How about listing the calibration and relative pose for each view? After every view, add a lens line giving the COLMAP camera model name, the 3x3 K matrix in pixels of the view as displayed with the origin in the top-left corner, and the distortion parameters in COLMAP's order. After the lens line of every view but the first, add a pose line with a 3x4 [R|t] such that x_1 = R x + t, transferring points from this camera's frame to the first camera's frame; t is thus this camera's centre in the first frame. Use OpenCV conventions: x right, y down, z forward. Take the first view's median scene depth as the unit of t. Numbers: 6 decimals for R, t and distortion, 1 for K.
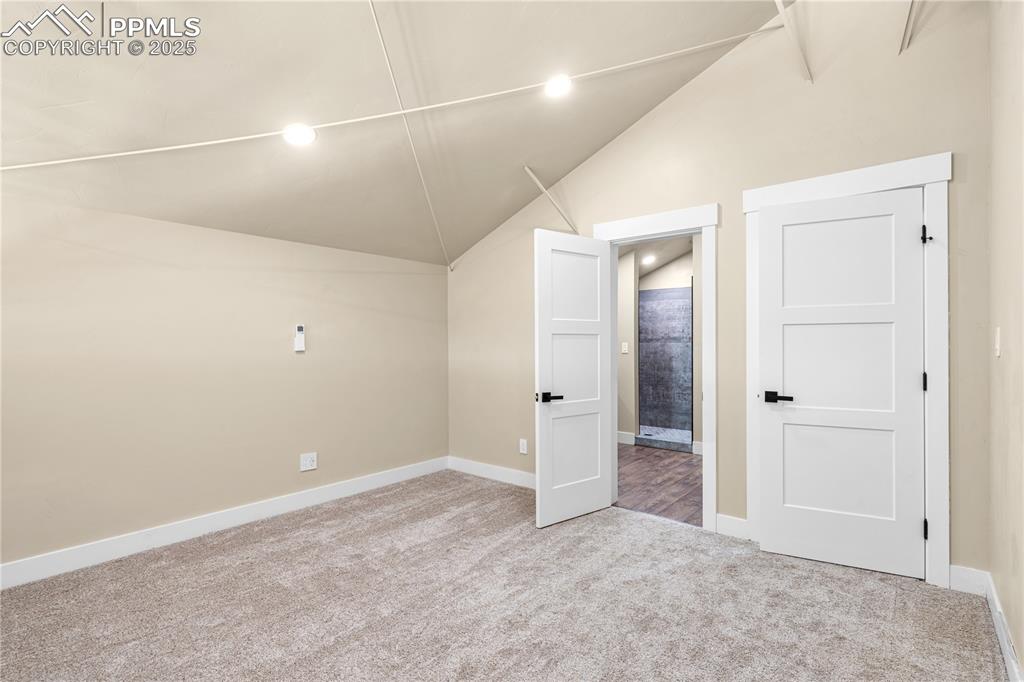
lens RADIAL K [[484.7, 0, 513.6], [0, 484.7, 341.7], [0, 0, 1]] dist [-0.001744, -0.001100]
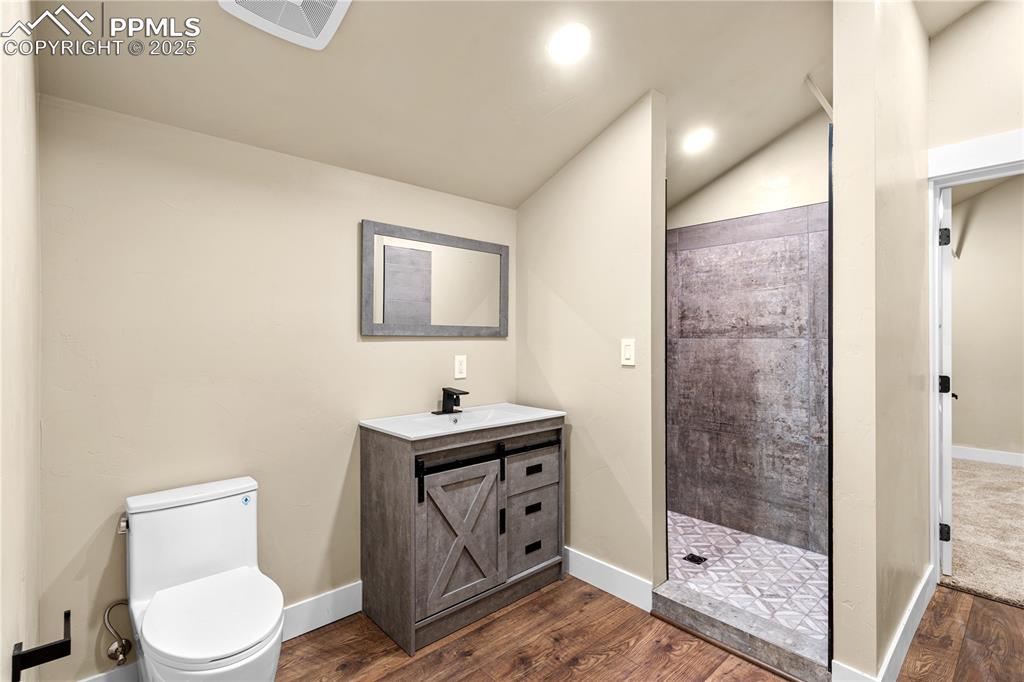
lens RADIAL K [[484.7, 0, 509.0], [0, 484.7, 337.9], [0, 0, 1]] dist [-0.001744, -0.001100]
pose [[0.989881, 0.000744, -0.141900, 0.168984], [-0.000558, 0.999999, 0.001351, 0.000751], [0.141901, -0.001258, 0.989880, 0.537639]]
